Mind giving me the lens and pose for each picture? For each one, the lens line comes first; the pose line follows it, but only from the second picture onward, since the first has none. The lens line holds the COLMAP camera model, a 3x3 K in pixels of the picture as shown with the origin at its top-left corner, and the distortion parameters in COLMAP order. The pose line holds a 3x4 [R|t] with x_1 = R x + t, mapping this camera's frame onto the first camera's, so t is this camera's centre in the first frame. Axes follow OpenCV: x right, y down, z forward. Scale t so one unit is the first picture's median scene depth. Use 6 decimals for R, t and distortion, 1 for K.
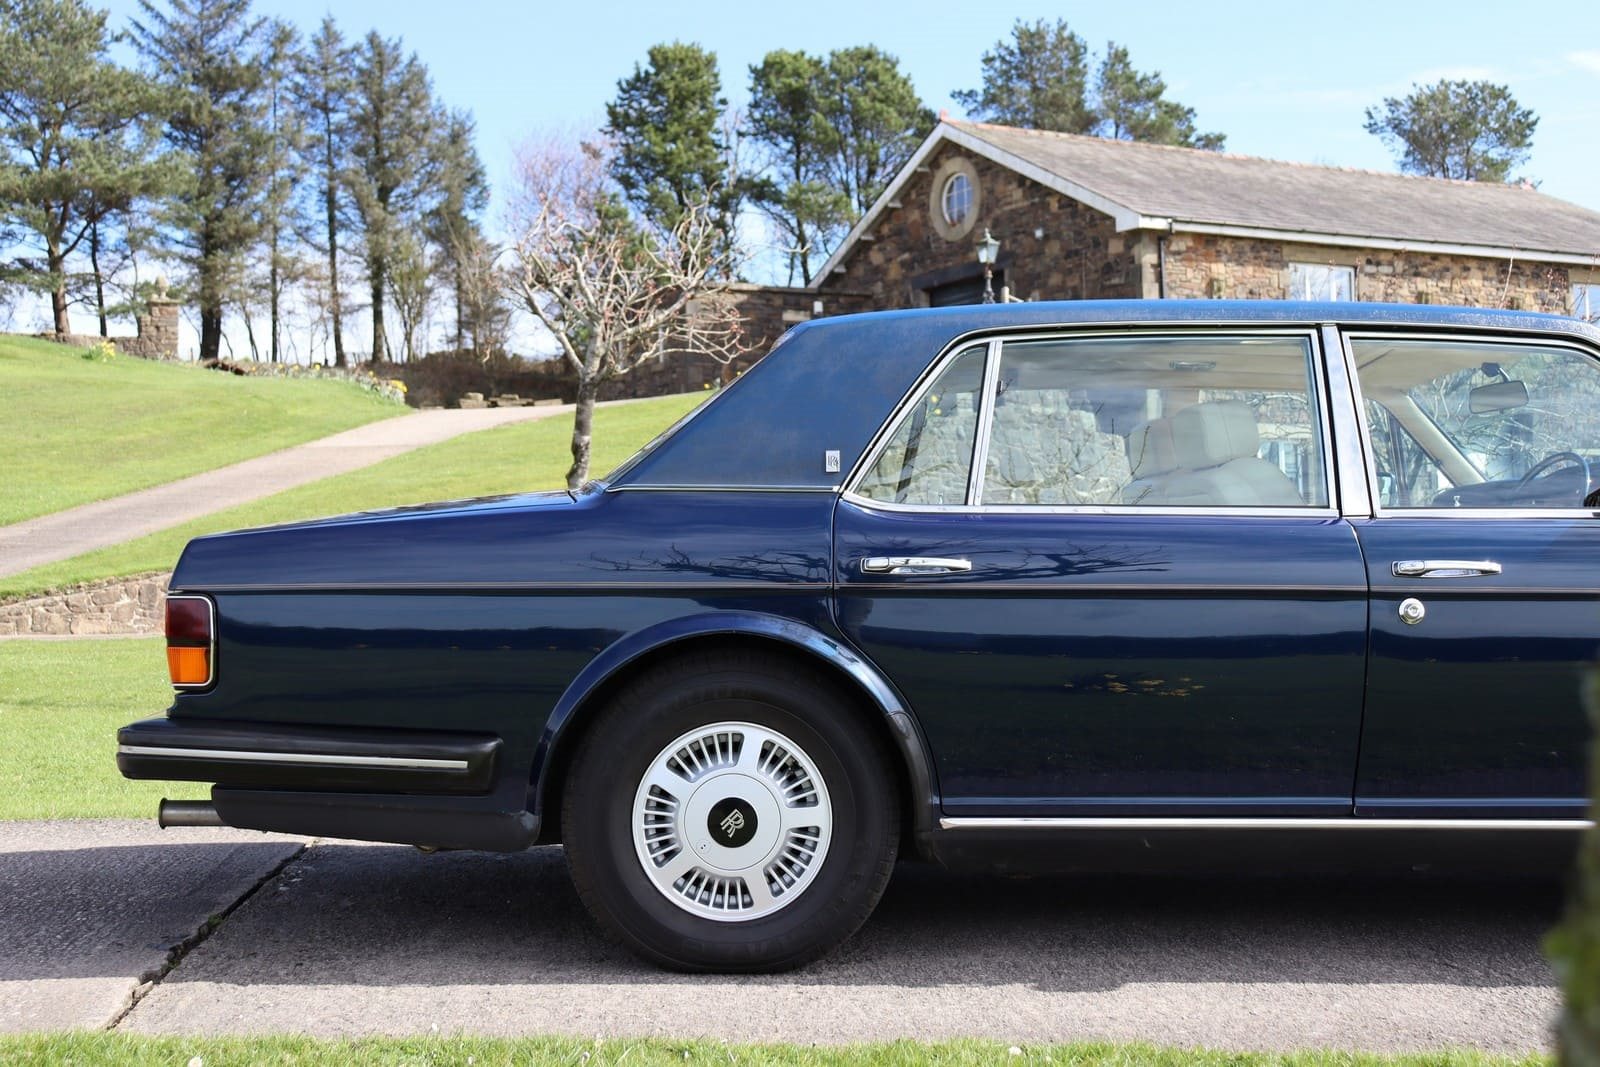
lens RADIAL K [[1938.9, 0, 748.8], [0, 1938.9, 533.5], [0, 0, 1]] dist [-0.035163, 0.303658]
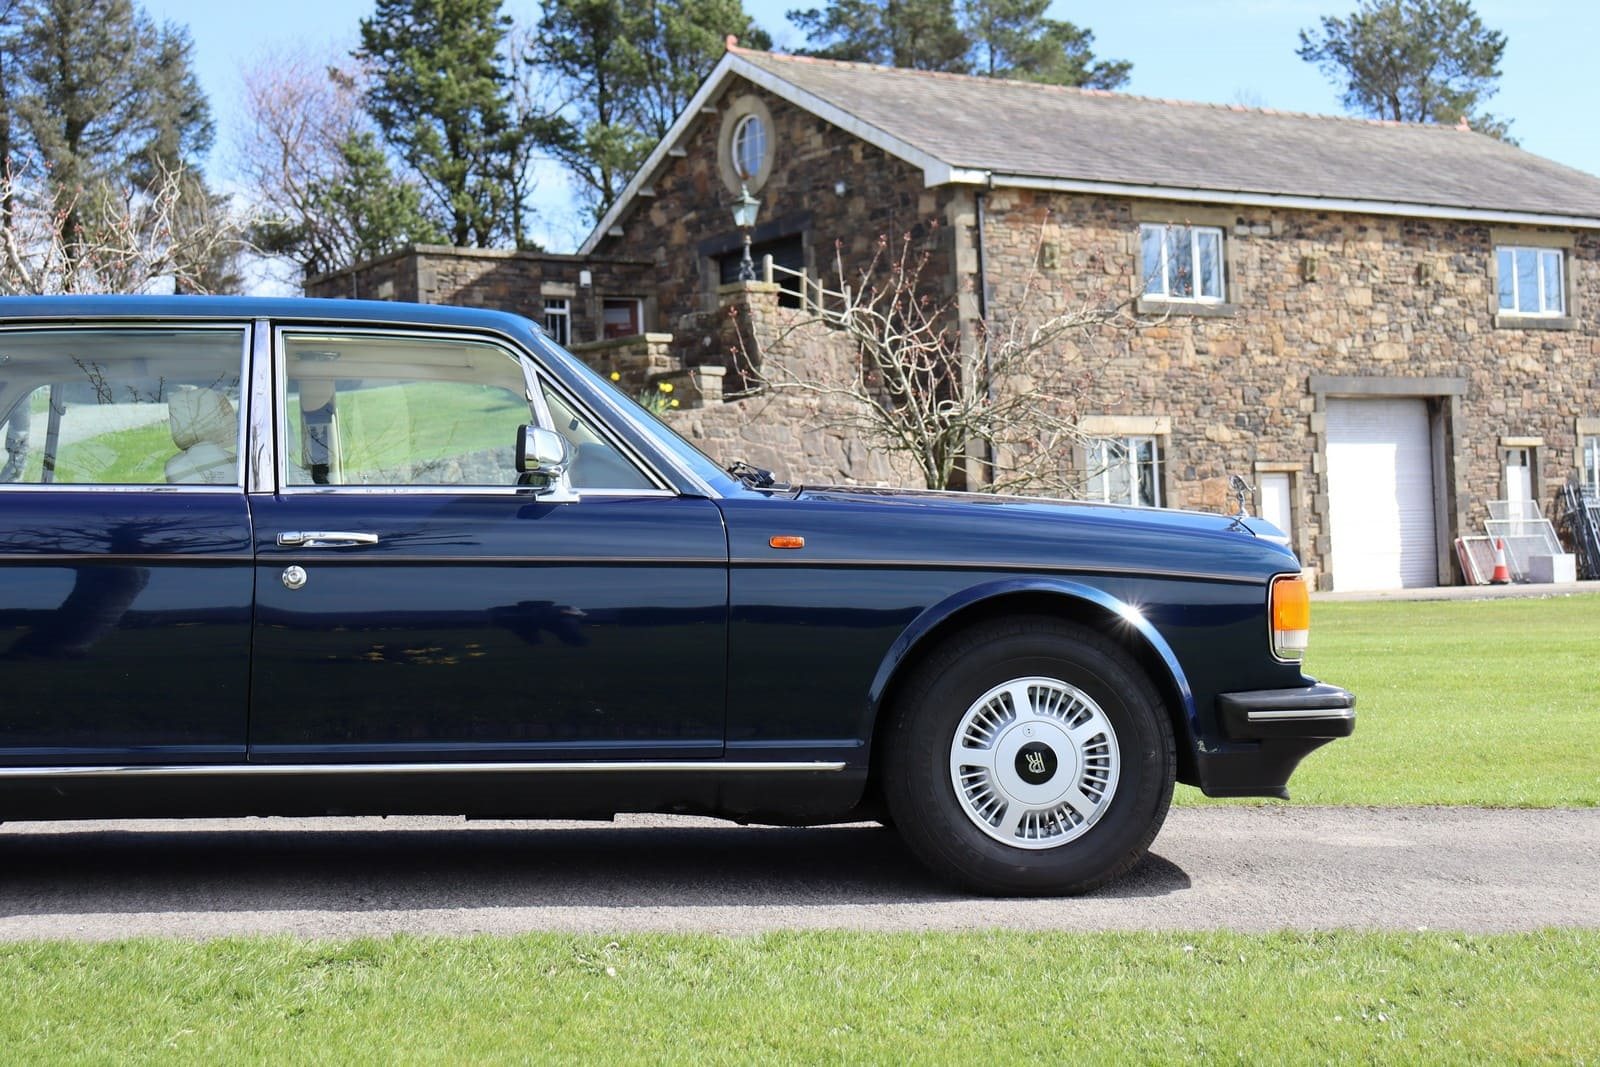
lens RADIAL K [[2504.4, 0, 791.6], [0, 2504.4, 534.1], [0, 0, 1]] dist [0.100029, 0.469795]
pose [[0.999028, -0.006416, 0.043609, 0.059251], [0.006932, 0.999908, -0.011684, 0.003574], [-0.043530, 0.011975, 0.998980, -0.048910]]
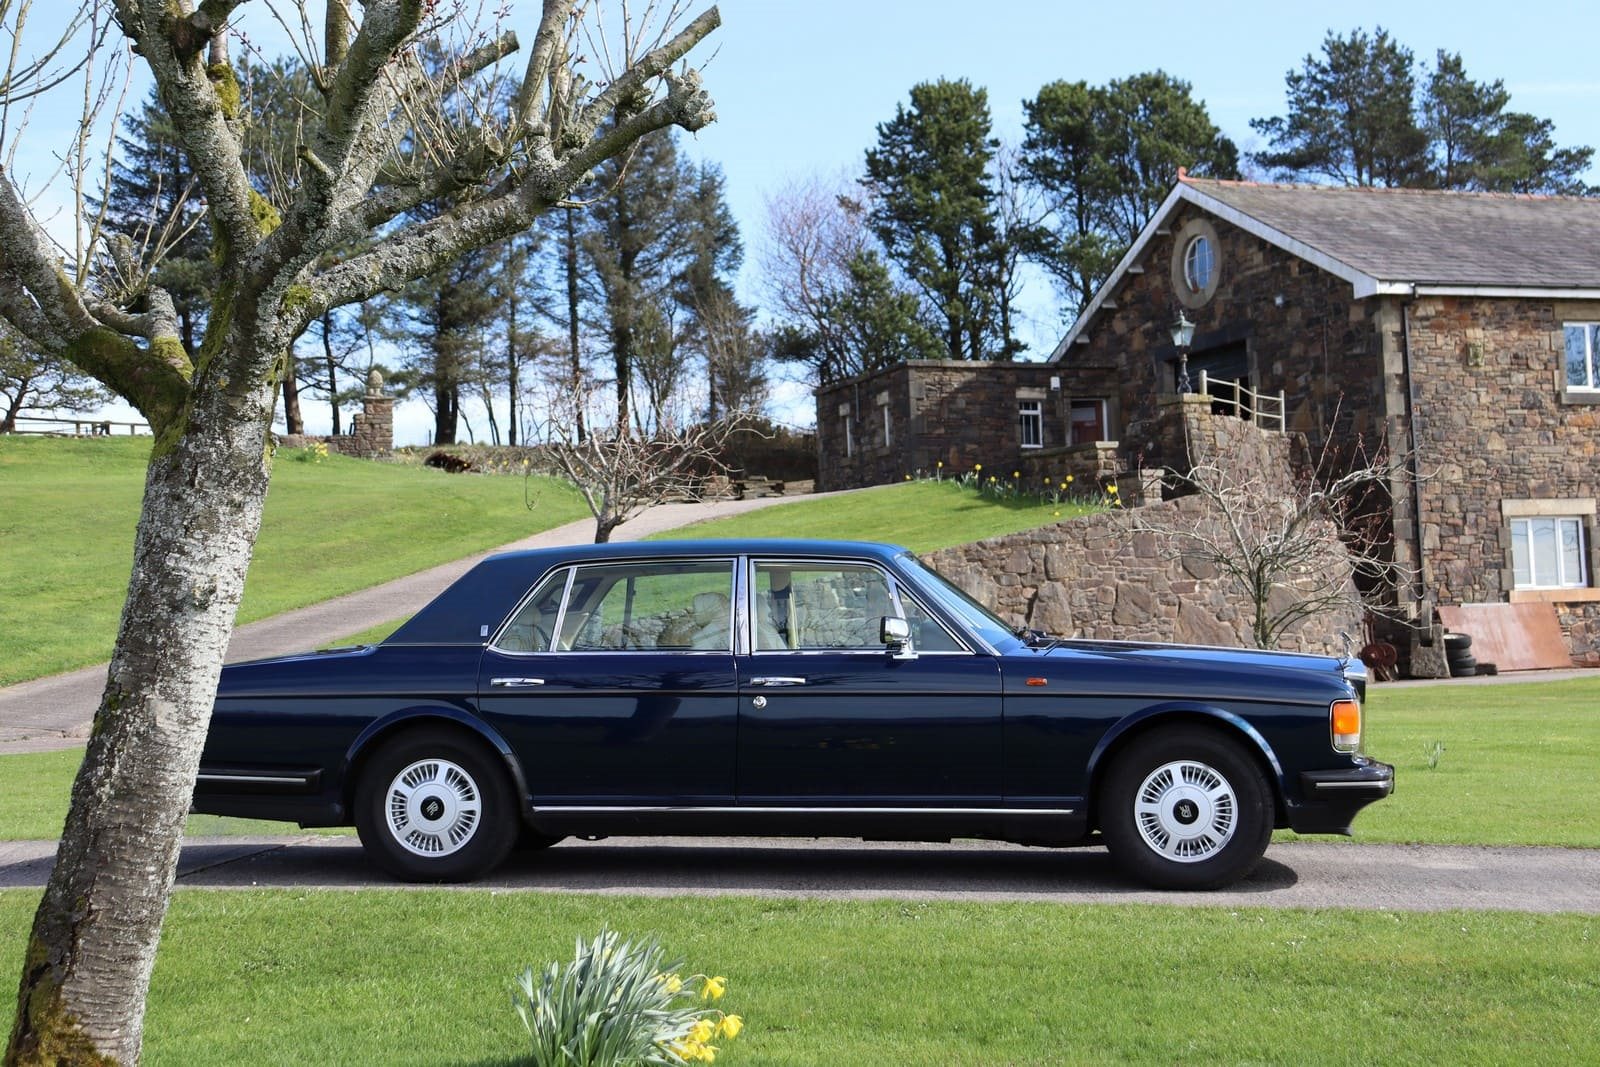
lens RADIAL K [[2504.4, 0, 791.6], [0, 2504.4, 534.1], [0, 0, 1]] dist [0.100029, 0.469795]
pose [[0.986223, -0.018312, -0.164403, 0.084310], [0.013202, 0.999397, -0.032124, -0.005283], [0.164892, 0.029511, 0.985870, -0.163879]]
